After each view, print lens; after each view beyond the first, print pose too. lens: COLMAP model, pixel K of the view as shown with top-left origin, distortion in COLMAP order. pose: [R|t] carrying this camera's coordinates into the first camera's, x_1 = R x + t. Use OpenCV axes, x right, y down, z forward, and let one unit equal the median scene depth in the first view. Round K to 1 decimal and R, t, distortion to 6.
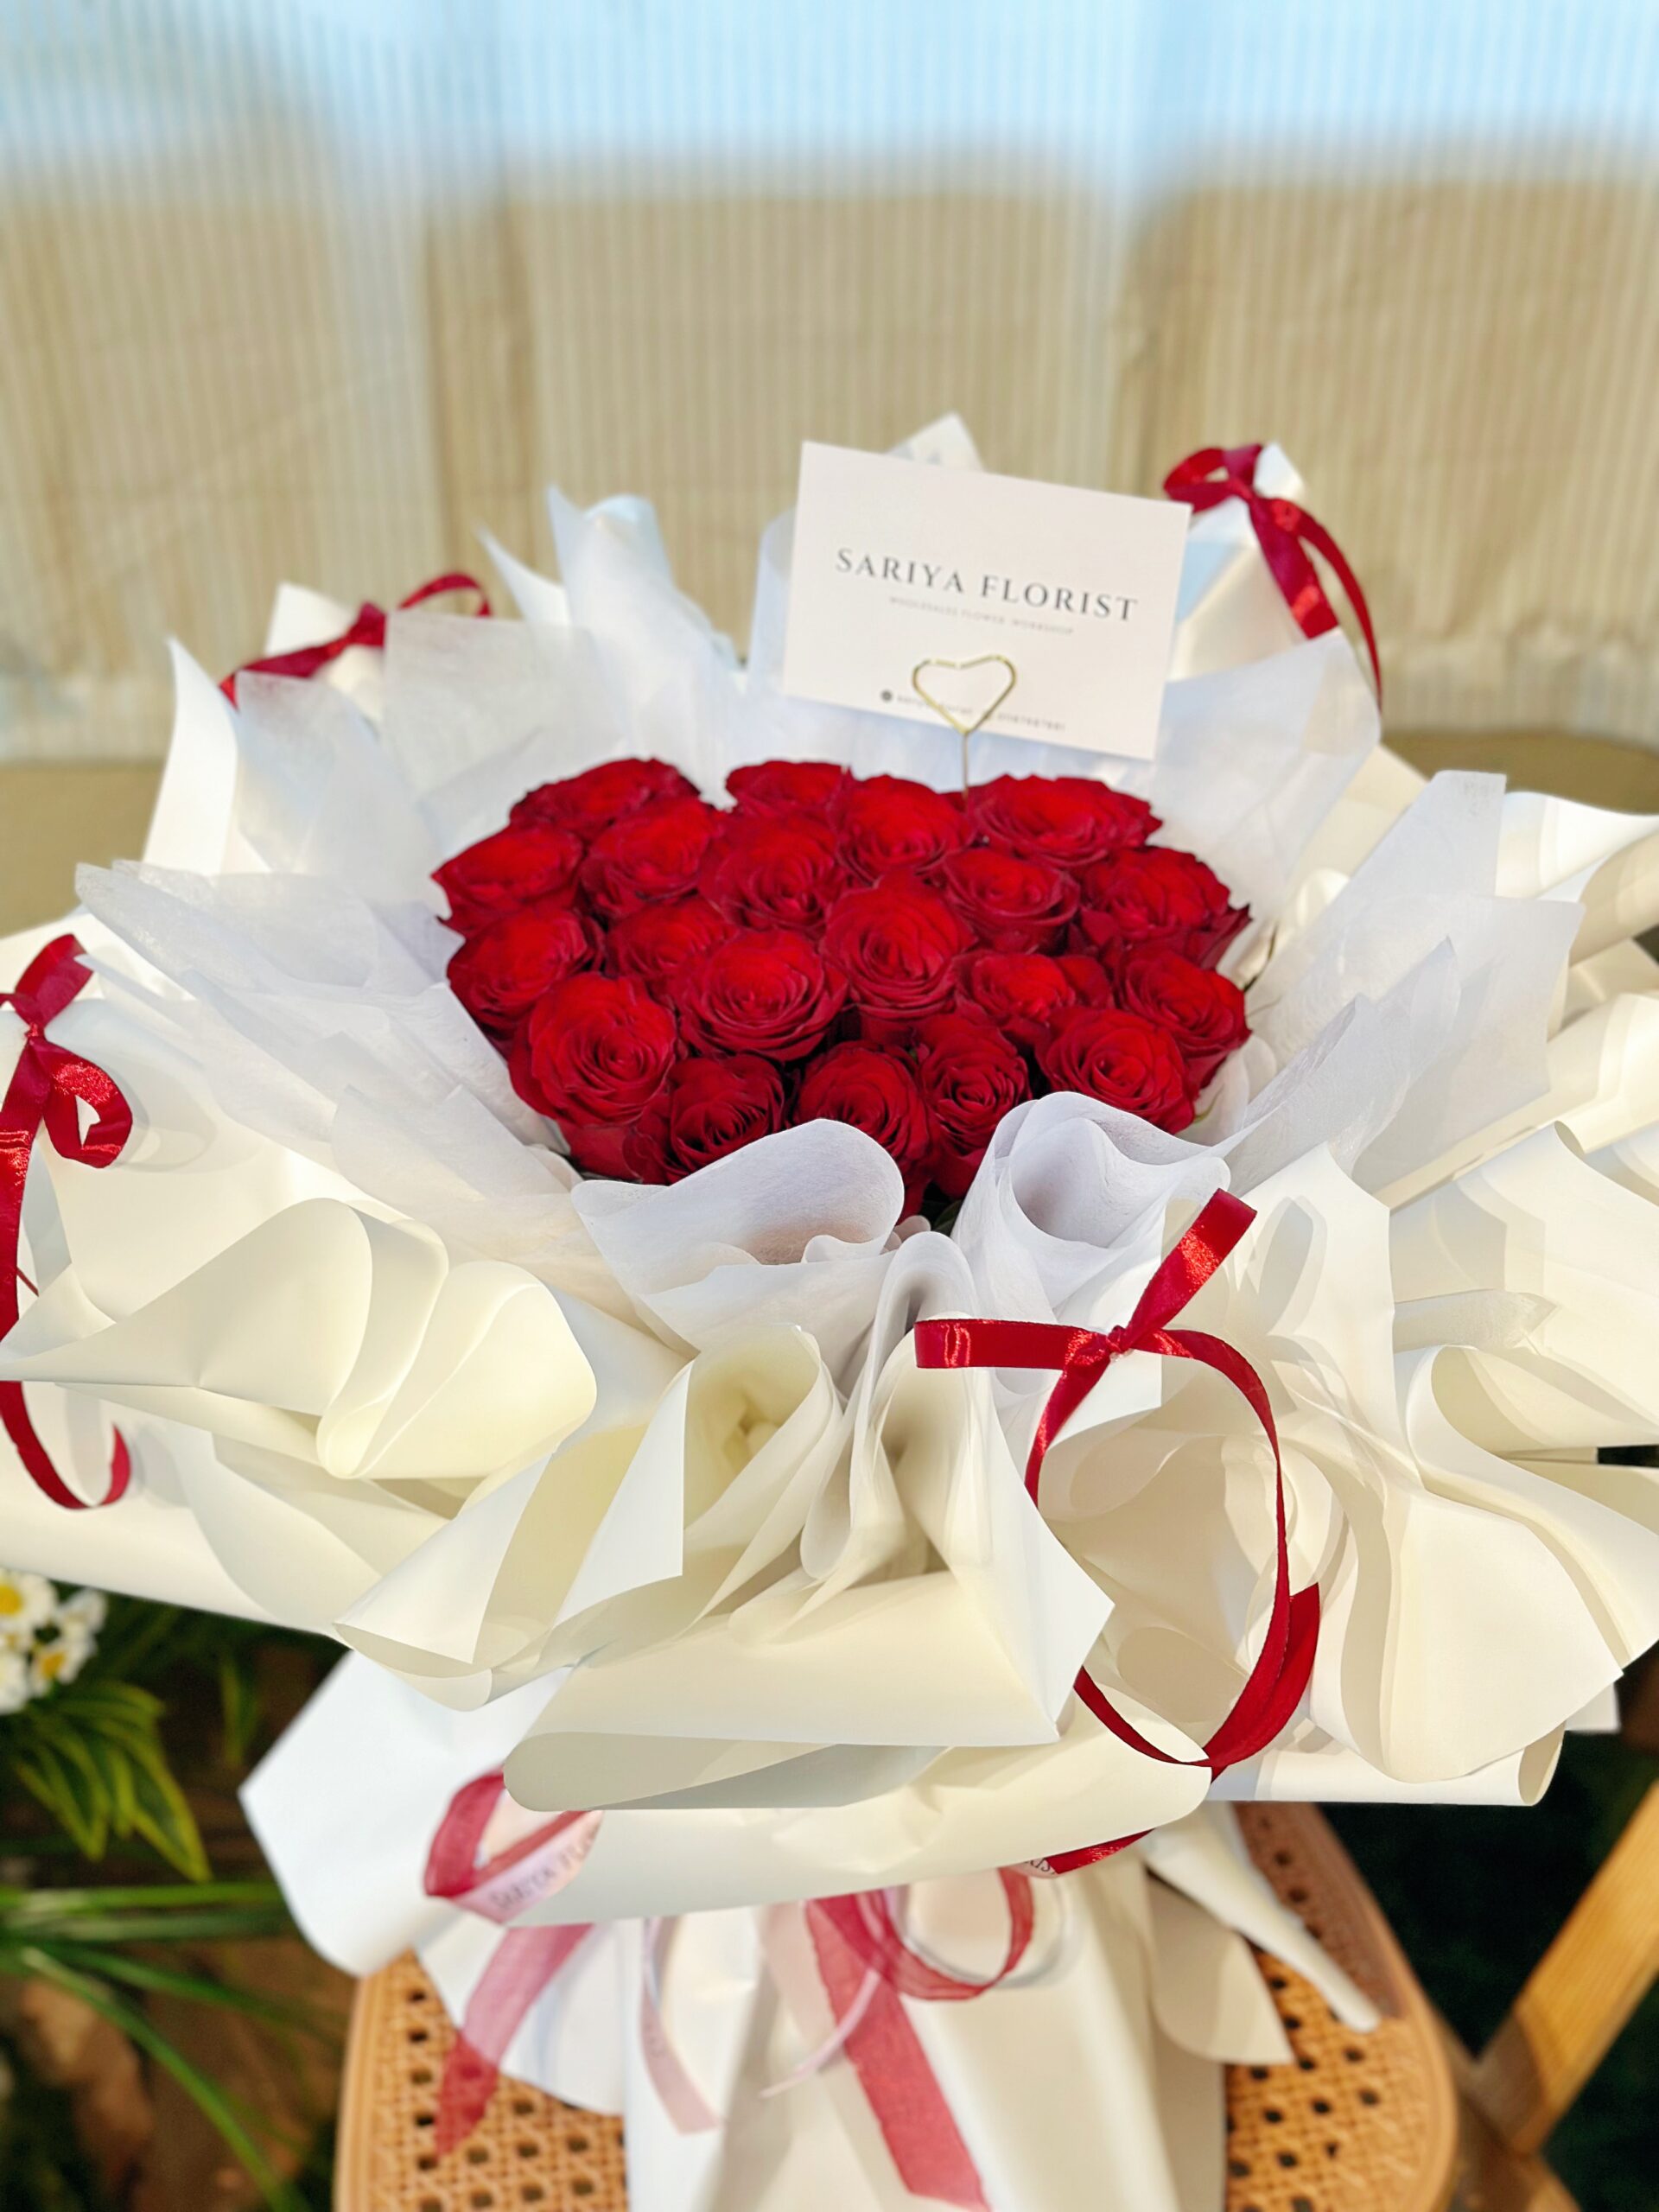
lens RADIAL K [[3165.1, 0, 829.5], [0, 3165.1, 1106.0], [0, 0, 1]] dist [0.175361, -0.351298]
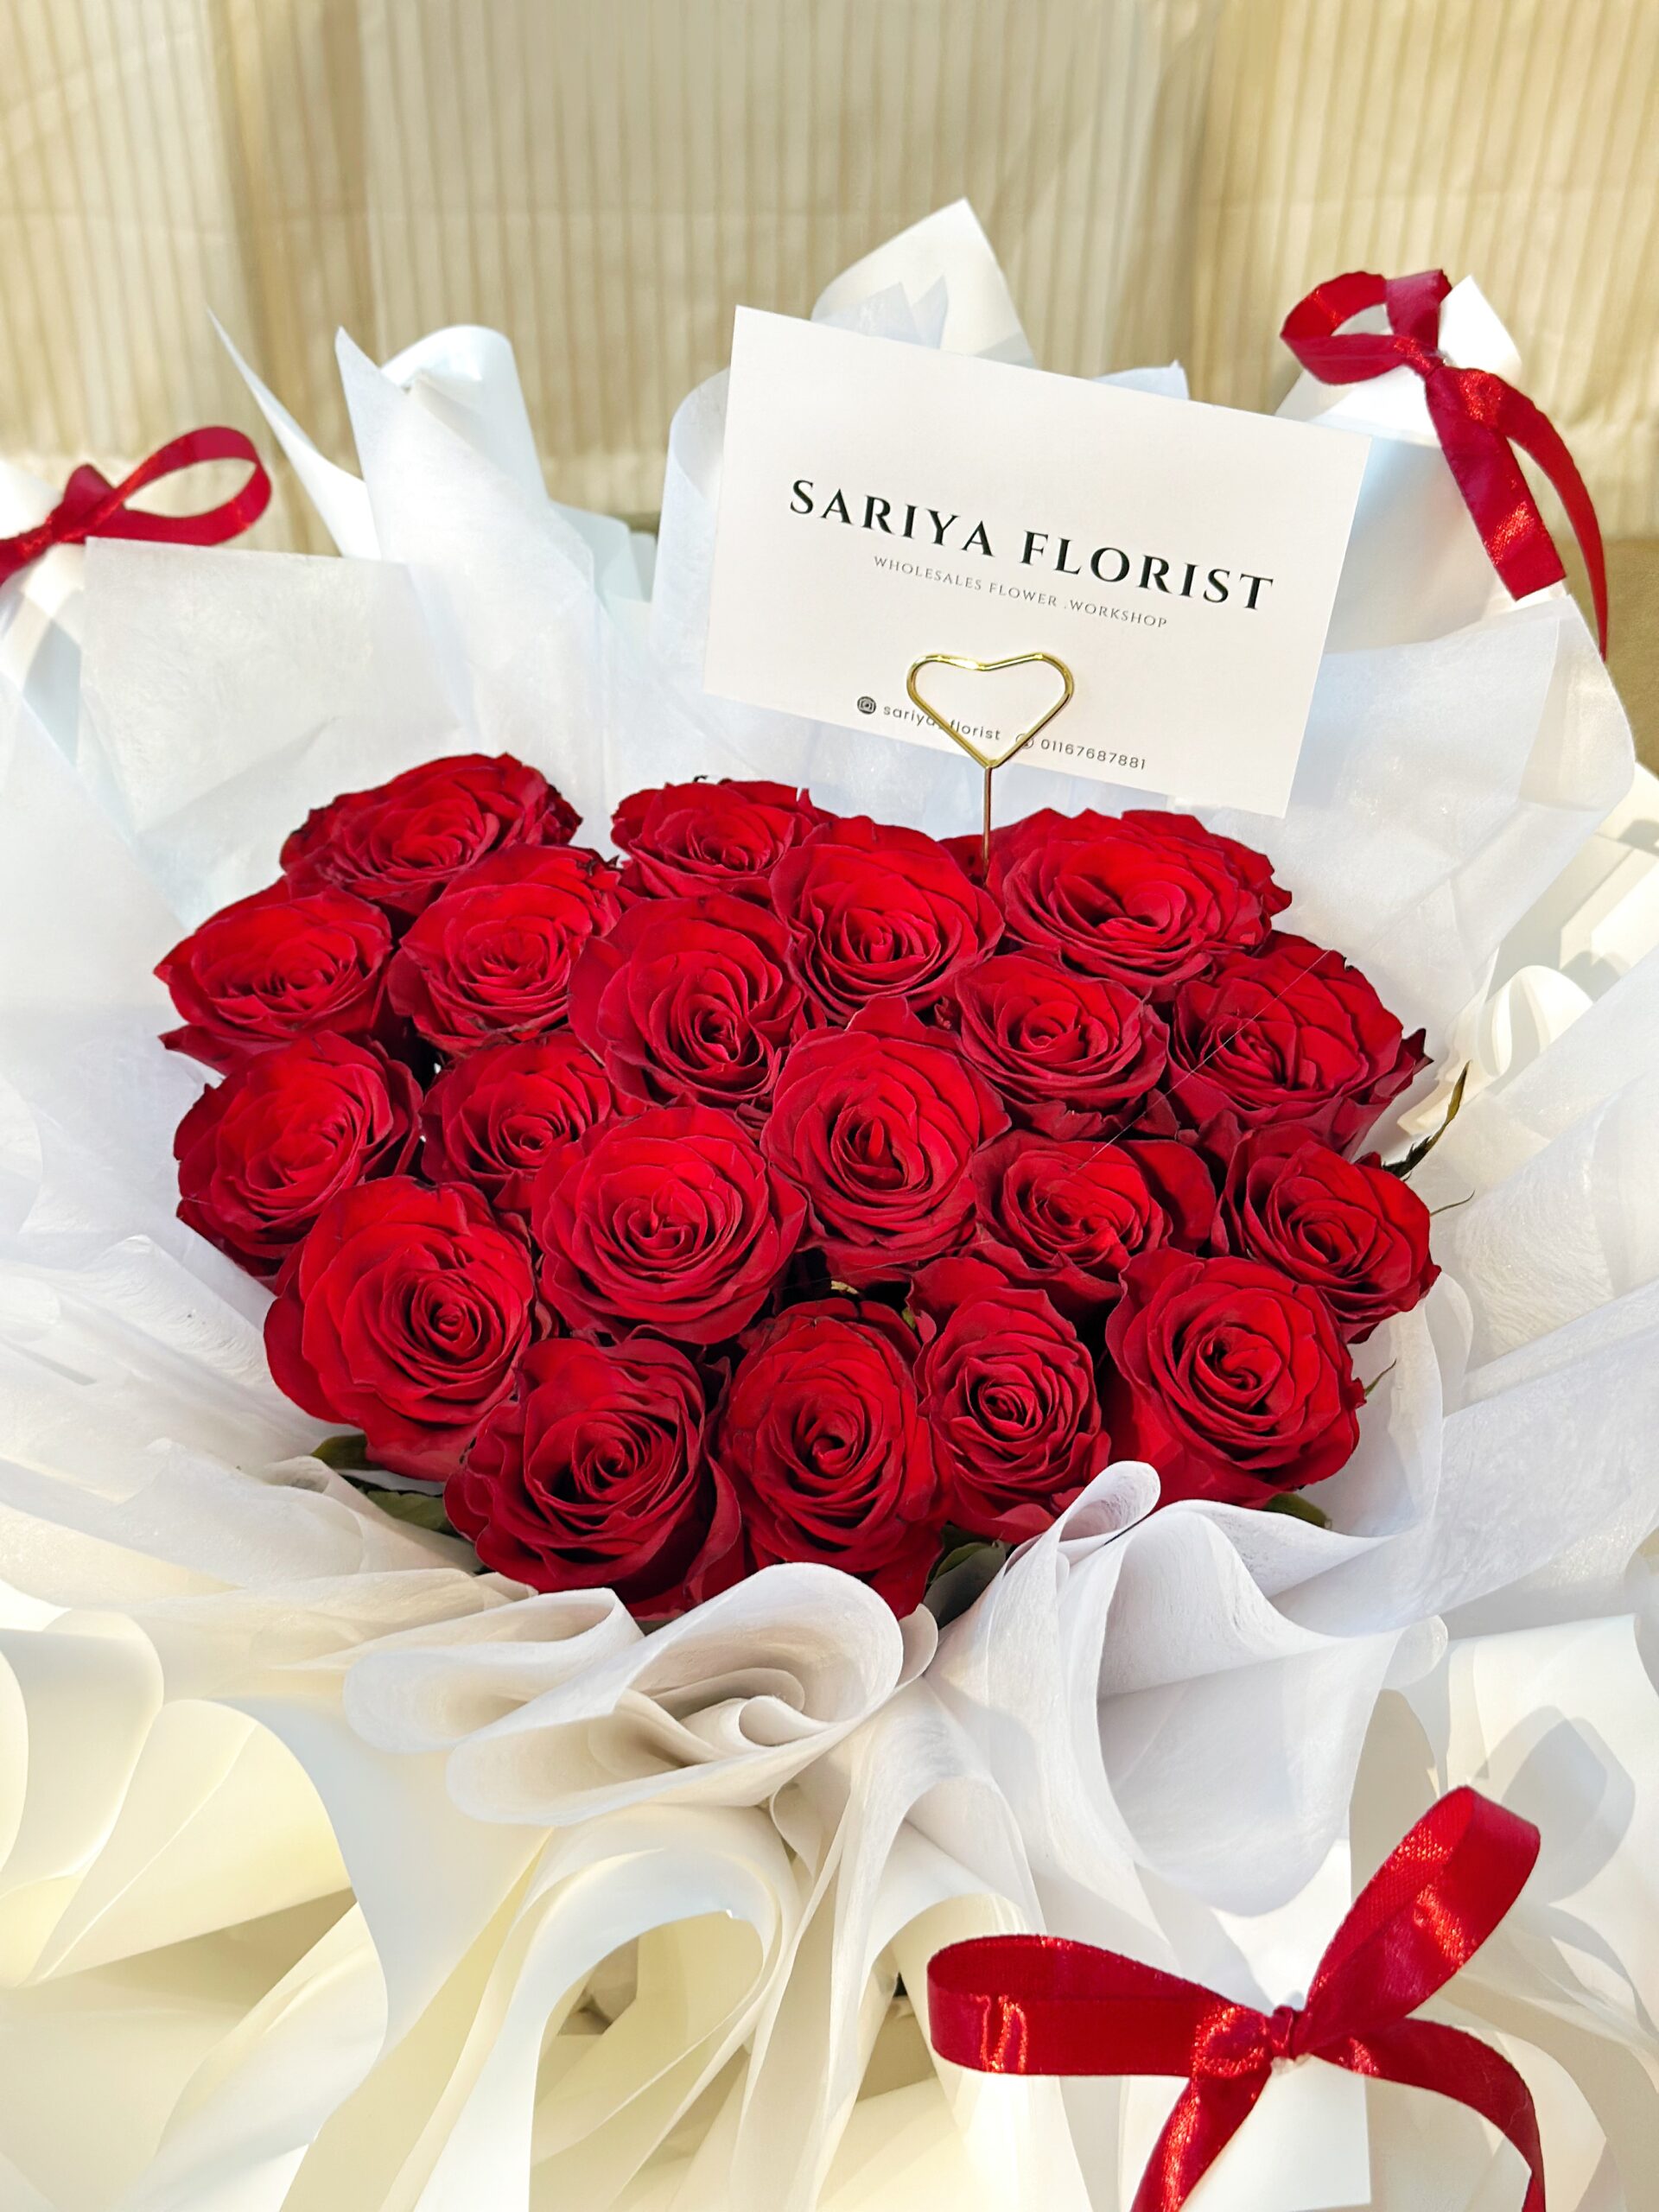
lens RADIAL K [[3165.1, 0, 829.5], [0, 3165.1, 1106.0], [0, 0, 1]] dist [0.175361, -0.351298]
pose [[0.999664, 0.003891, 0.025645, -0.005642], [-0.007331, 0.990758, 0.135440, -0.138589], [-0.024881, -0.135583, 0.990454, 0.365643]]
